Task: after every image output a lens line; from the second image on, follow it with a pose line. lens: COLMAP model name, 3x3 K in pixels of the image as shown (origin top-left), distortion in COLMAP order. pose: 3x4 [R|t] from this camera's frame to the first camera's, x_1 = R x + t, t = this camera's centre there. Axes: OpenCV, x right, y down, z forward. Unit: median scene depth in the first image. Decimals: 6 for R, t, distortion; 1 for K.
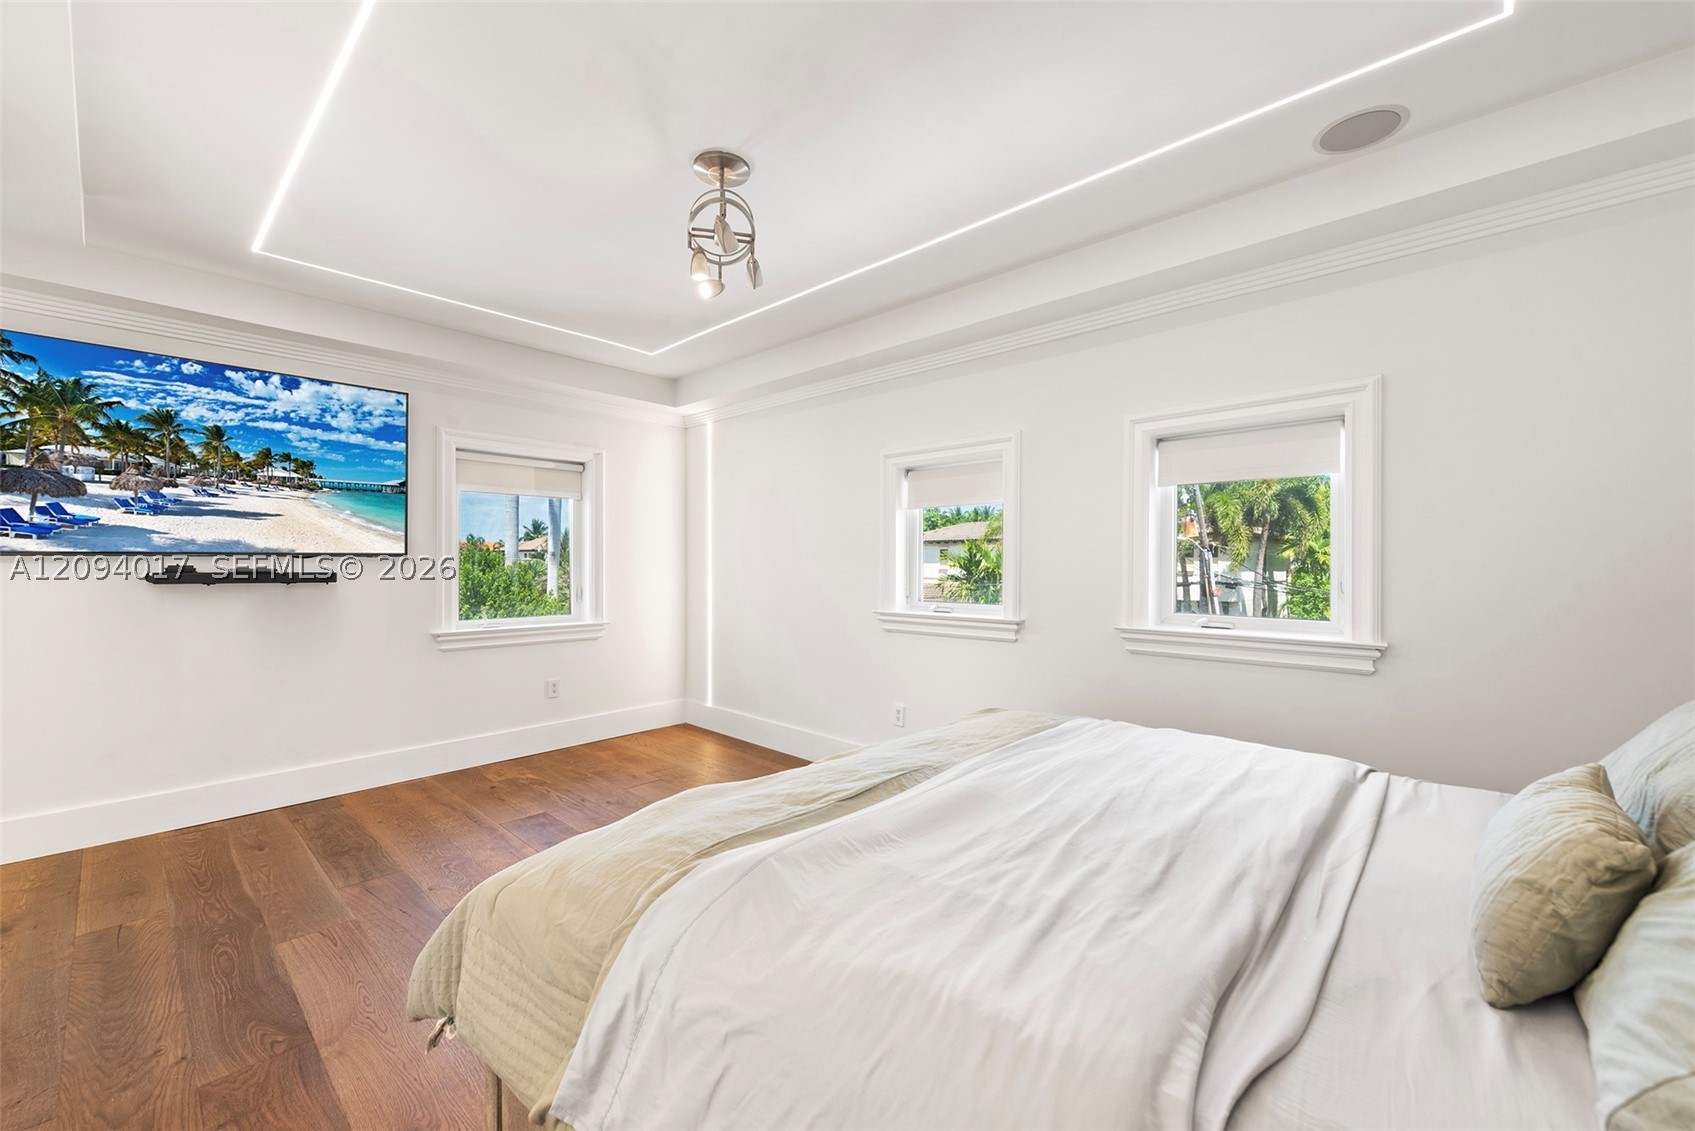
lens RADIAL K [[676.2, 0, 847.0], [0, 676.2, 565.5], [0, 0, 1]] dist [0.010292, -0.000520]
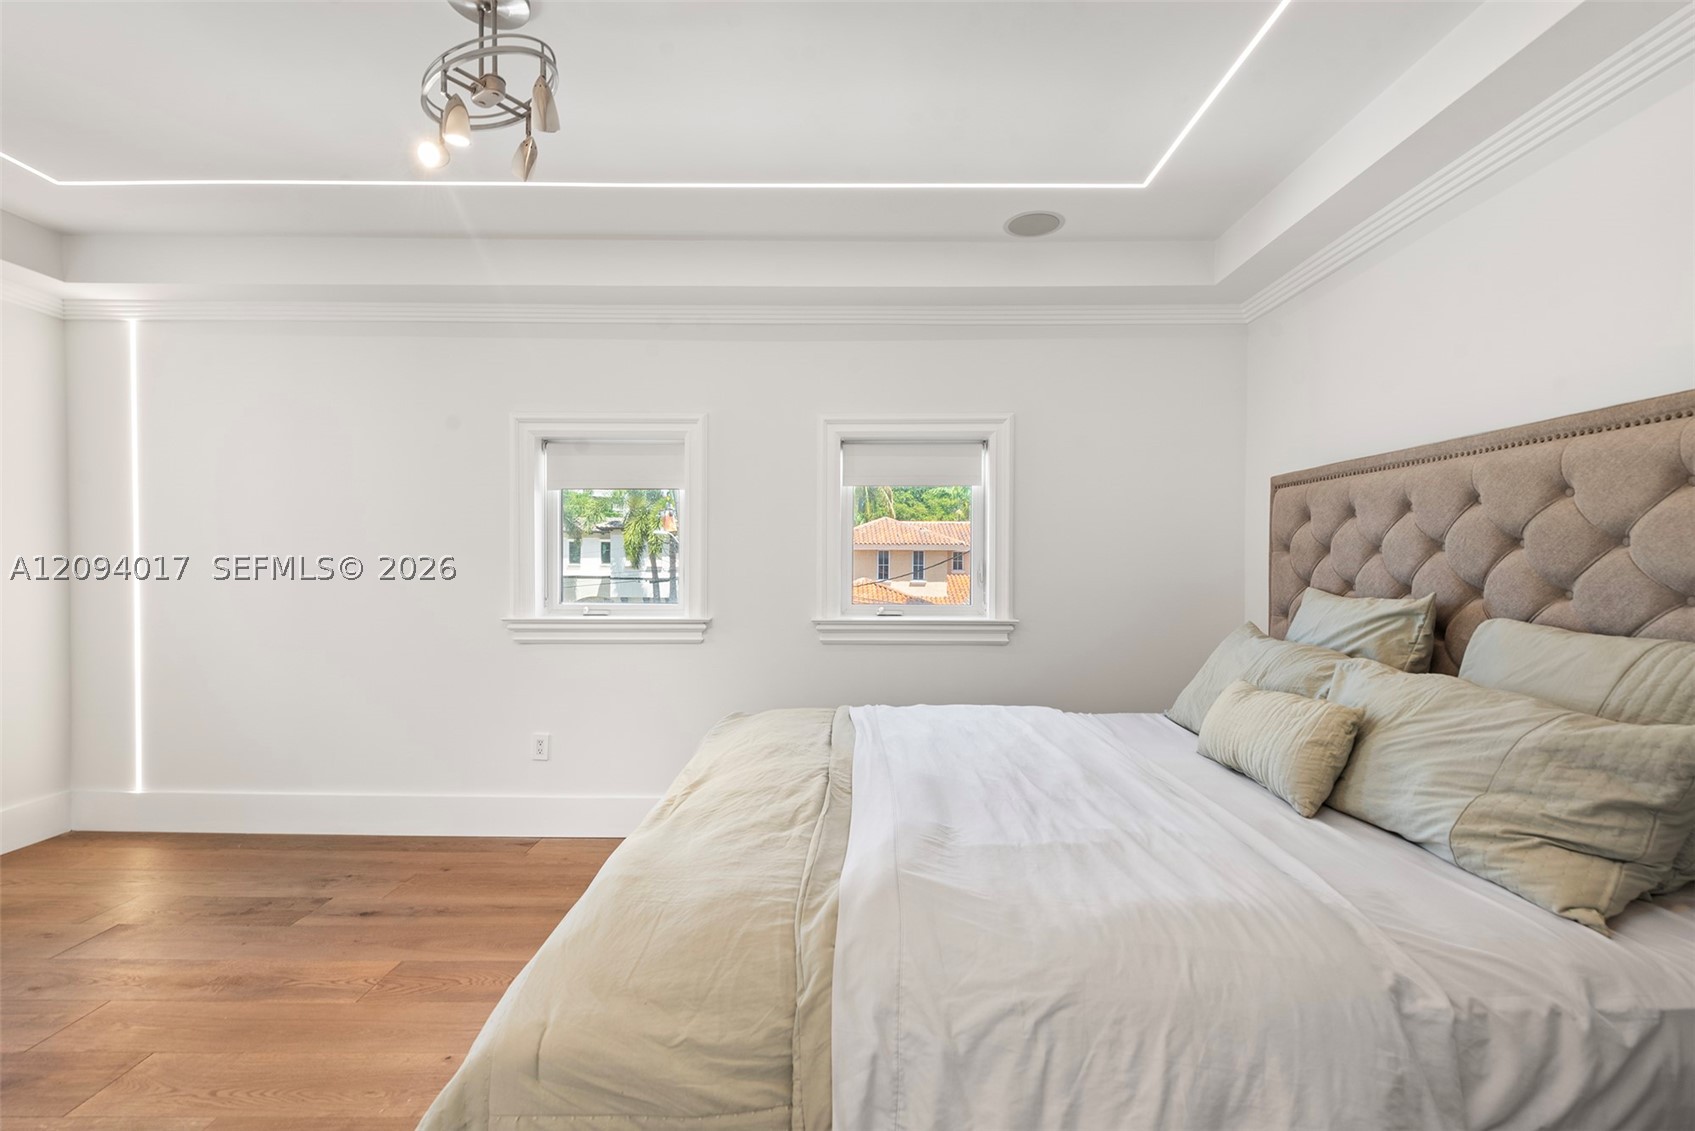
lens RADIAL K [[766.5, 0, 847.4], [0, 766.5, 572.7], [0, 0, 1]] dist [0.014687, -0.000719]
pose [[0.735285, -0.009548, 0.677691, -0.440451], [-0.000603, 0.999891, 0.014742, 0.002829], [-0.677758, -0.011248, 0.735199, 0.138021]]
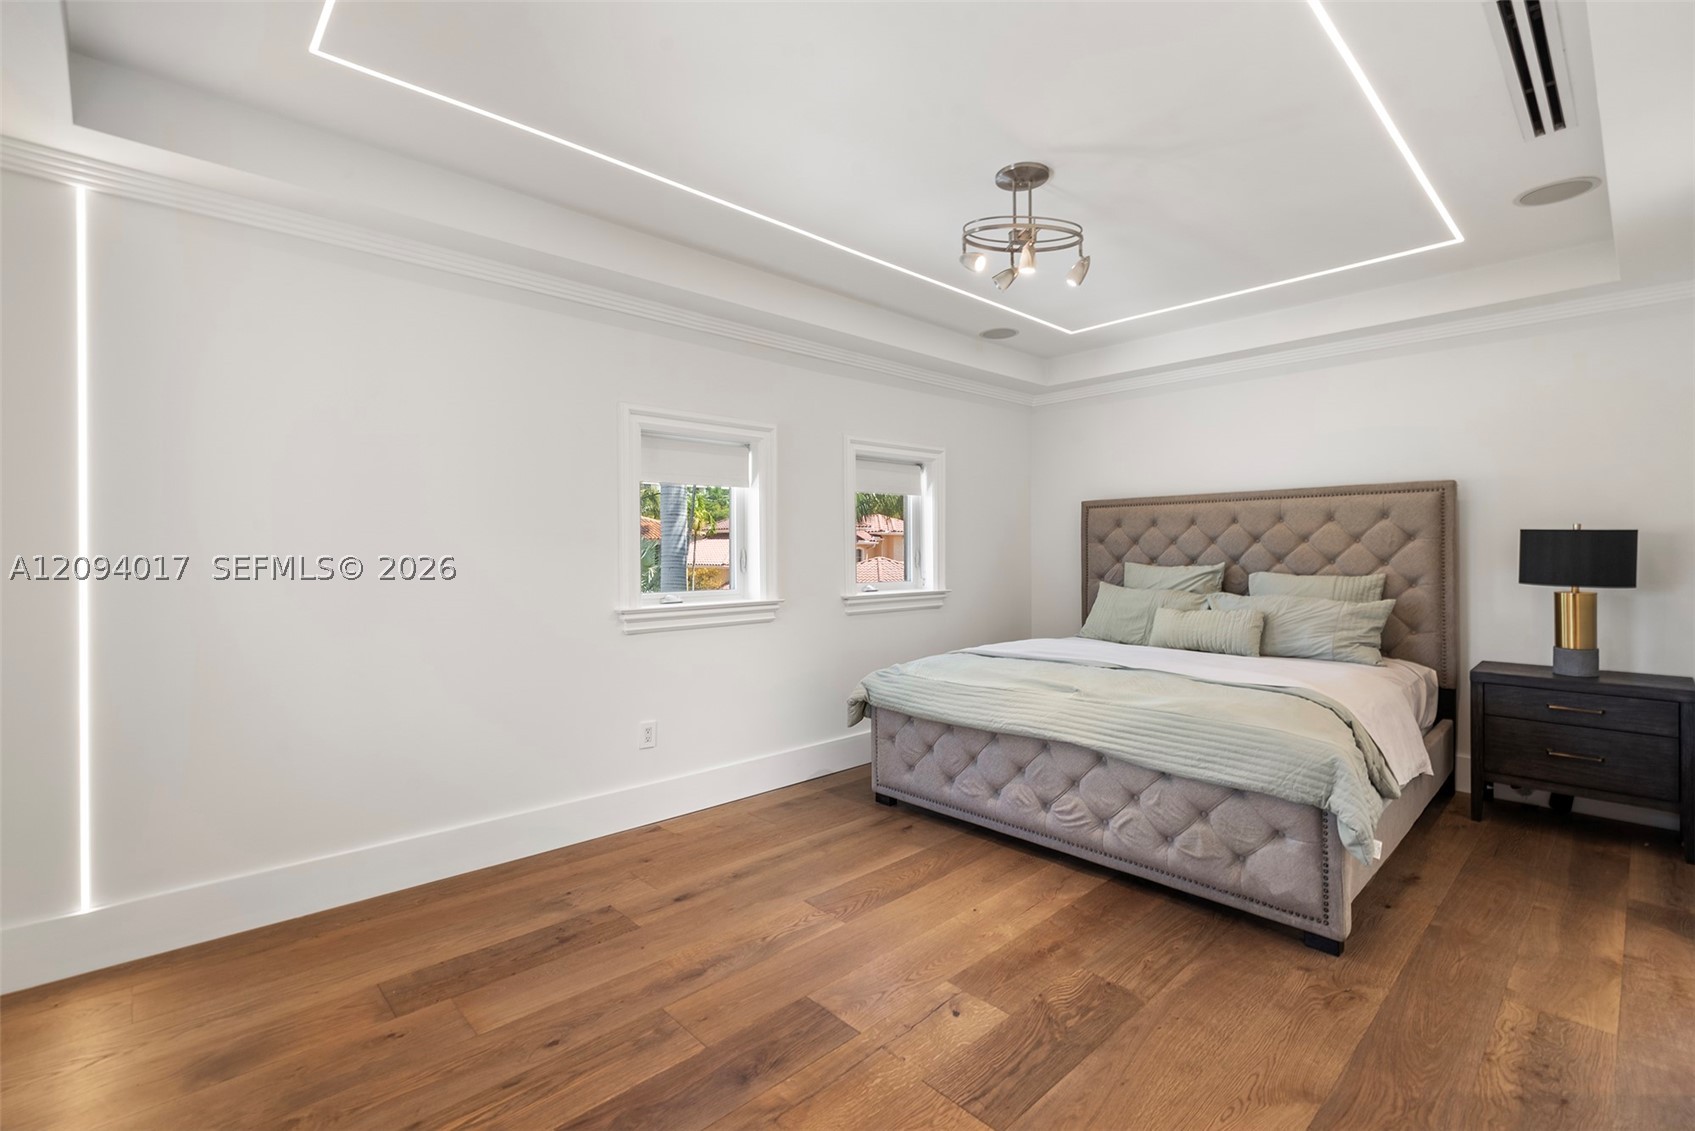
lens RADIAL K [[750.6, 0, 845.1], [0, 750.6, 555.6], [0, 0, 1]] dist [0.018673, -0.006889]
pose [[0.068781, -0.009524, 0.997586, -1.308664], [0.005829, 0.999941, 0.009145, -0.000811], [-0.997615, 0.005186, 0.068832, 1.133574]]
